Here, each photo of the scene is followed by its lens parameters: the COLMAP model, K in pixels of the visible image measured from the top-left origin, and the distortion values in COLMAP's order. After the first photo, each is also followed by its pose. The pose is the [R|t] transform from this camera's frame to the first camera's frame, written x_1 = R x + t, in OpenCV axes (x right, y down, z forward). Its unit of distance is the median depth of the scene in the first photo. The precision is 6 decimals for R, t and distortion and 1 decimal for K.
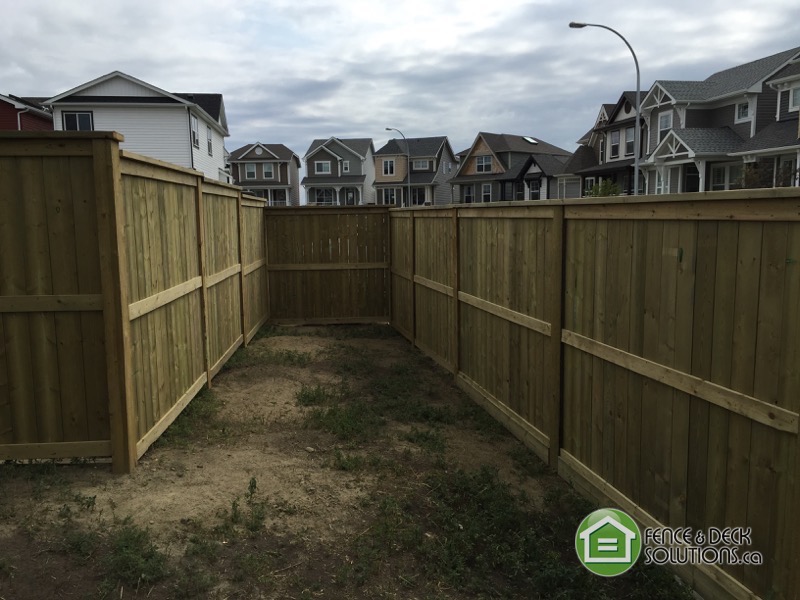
lens RADIAL K [[679.9, 0, 397.3], [0, 679.9, 300.4], [0, 0, 1]] dist [0.098637, -0.128407]
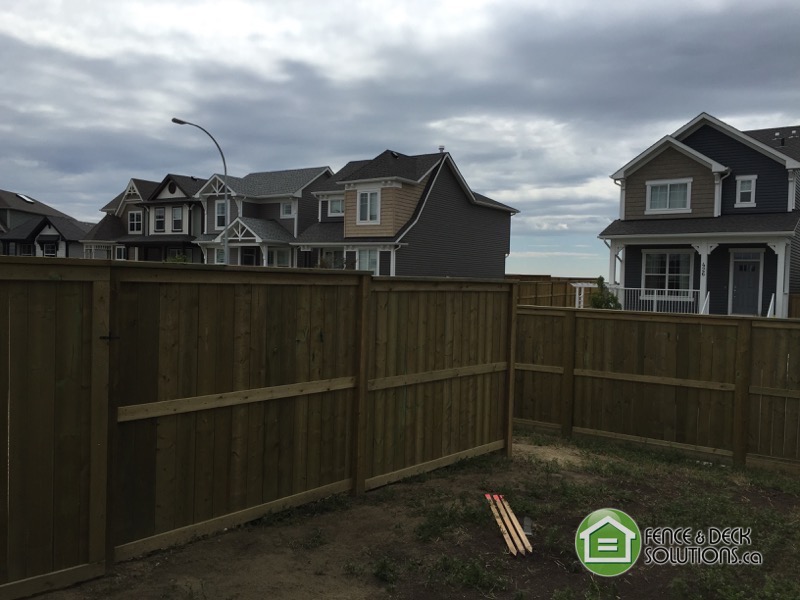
lens RADIAL K [[679.9, 0, 397.3], [0, 679.9, 300.4], [0, 0, 1]] dist [0.098637, -0.128407]
pose [[0.703032, 0.009154, 0.711099, -0.252502], [0.054533, 0.996279, -0.066739, -0.008747], [-0.709064, 0.085698, 0.699917, -0.018847]]
